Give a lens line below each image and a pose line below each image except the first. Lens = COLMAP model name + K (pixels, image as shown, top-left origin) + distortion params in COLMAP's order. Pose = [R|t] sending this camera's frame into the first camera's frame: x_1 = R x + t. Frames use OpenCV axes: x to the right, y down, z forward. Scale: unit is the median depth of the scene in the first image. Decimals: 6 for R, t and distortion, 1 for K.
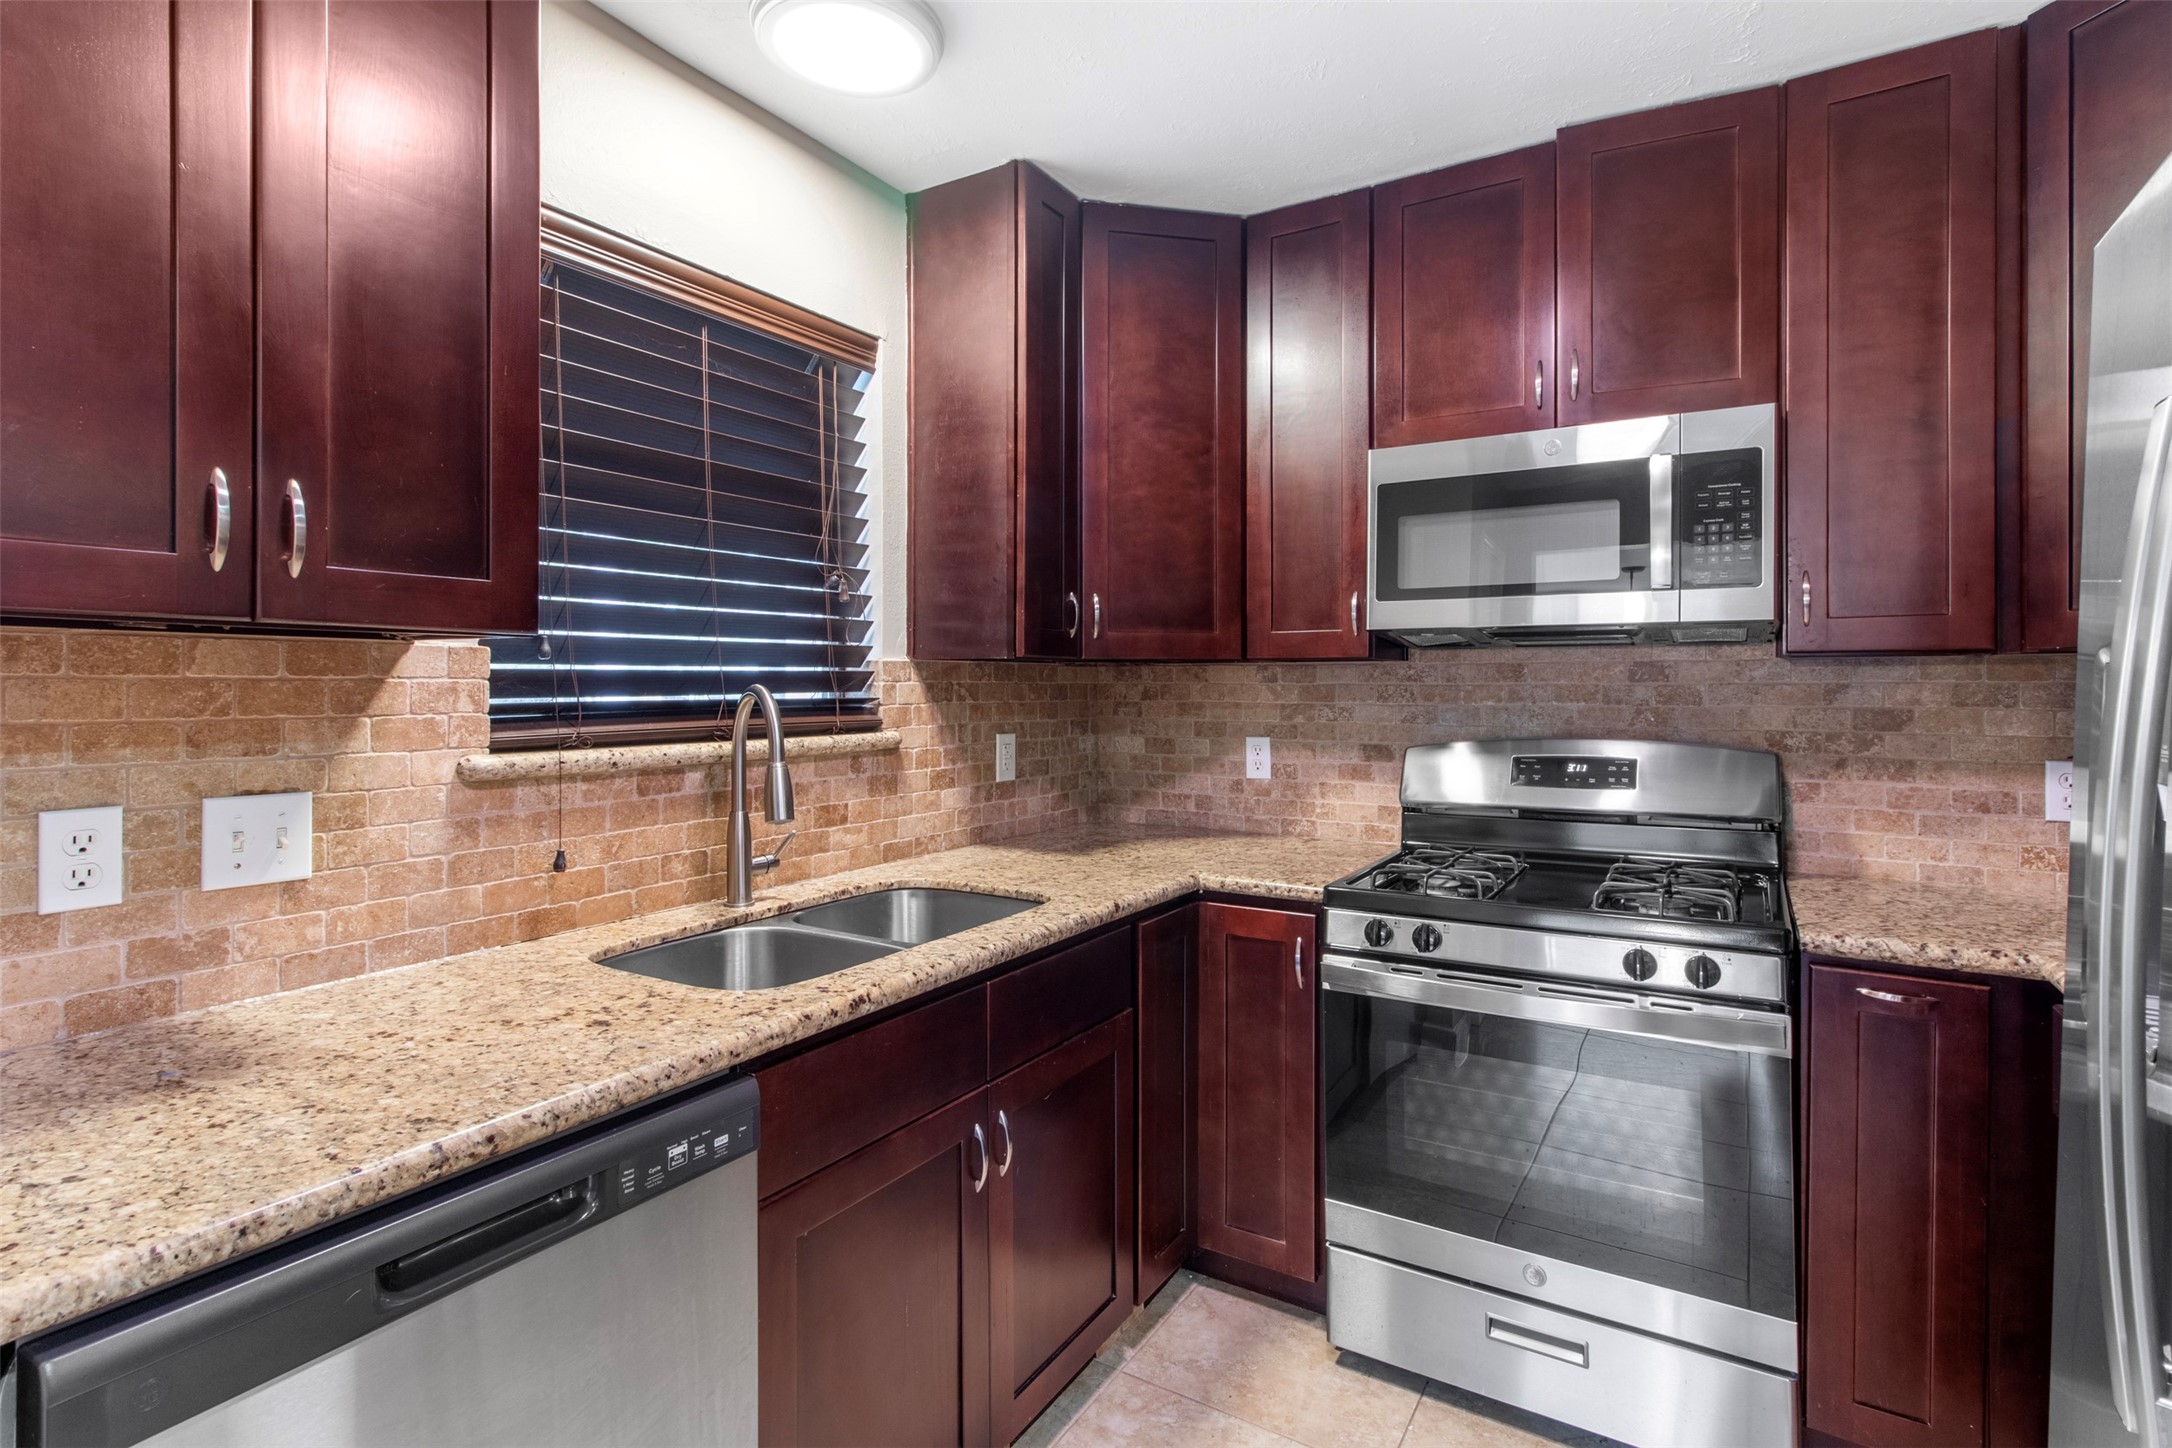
lens RADIAL K [[1038.8, 0, 1090.2], [0, 1038.8, 683.9], [0, 0, 1]] dist [-0.002581, 0.000272]
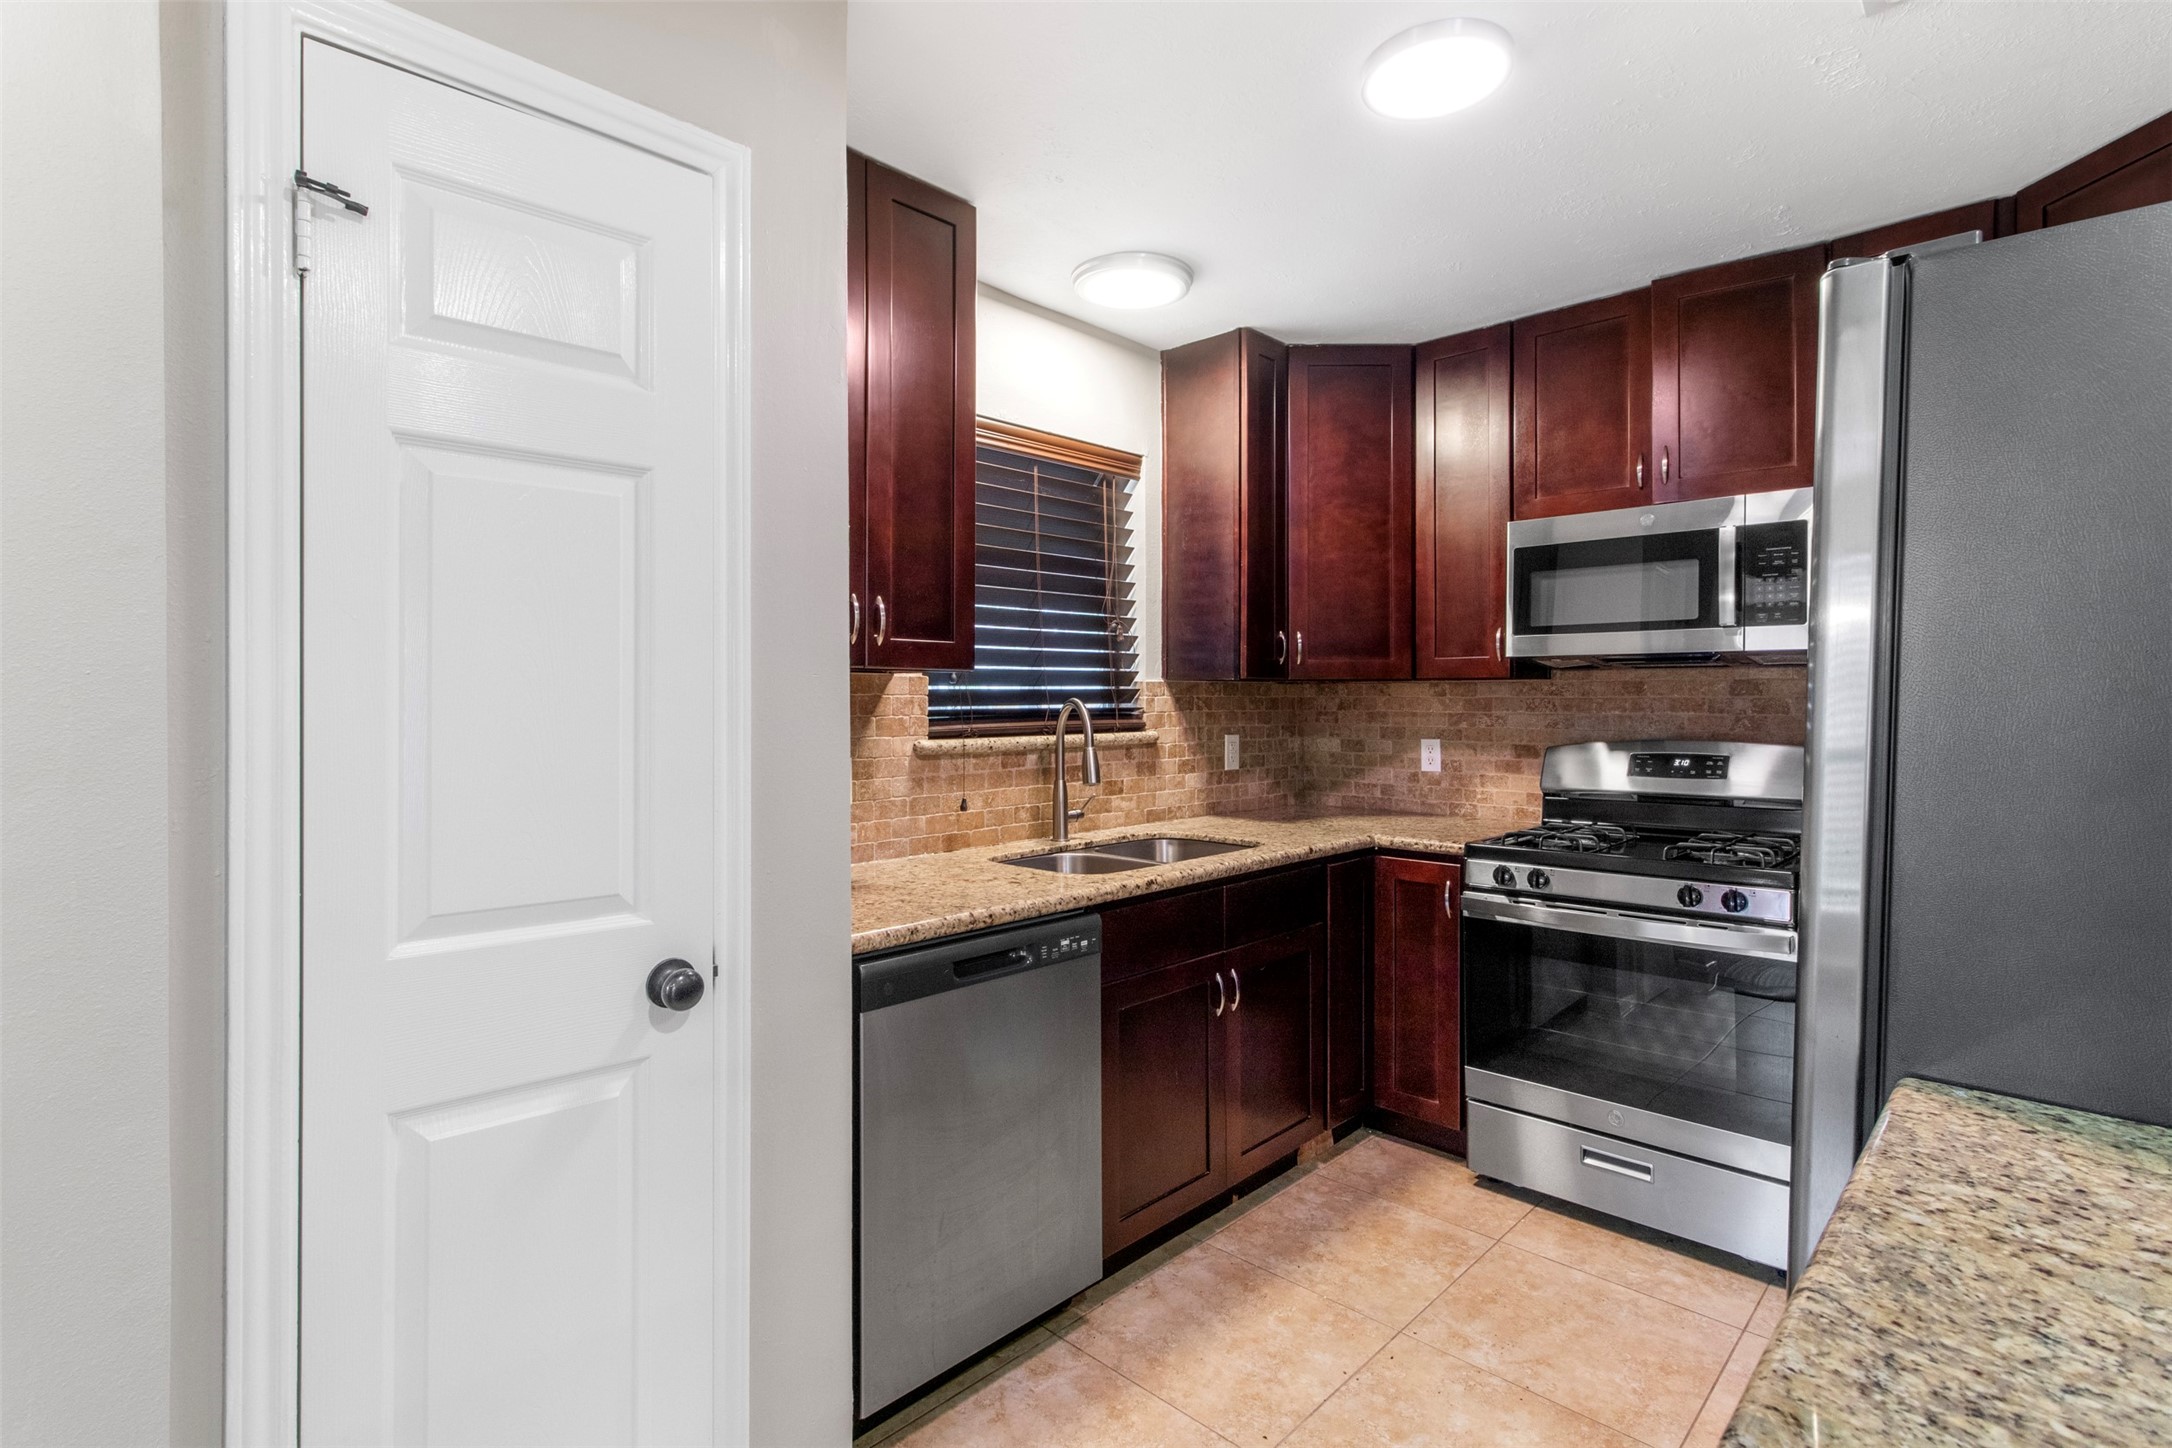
lens RADIAL K [[1038.8, 0, 1065.2], [0, 1038.8, 696.9], [0, 0, 1]] dist [-0.002581, 0.000272]
pose [[0.973266, -0.001395, -0.229677, 0.022215], [0.001343, 0.999999, -0.000382, -0.001007], [0.229677, 0.000064, 0.973267, -0.449428]]
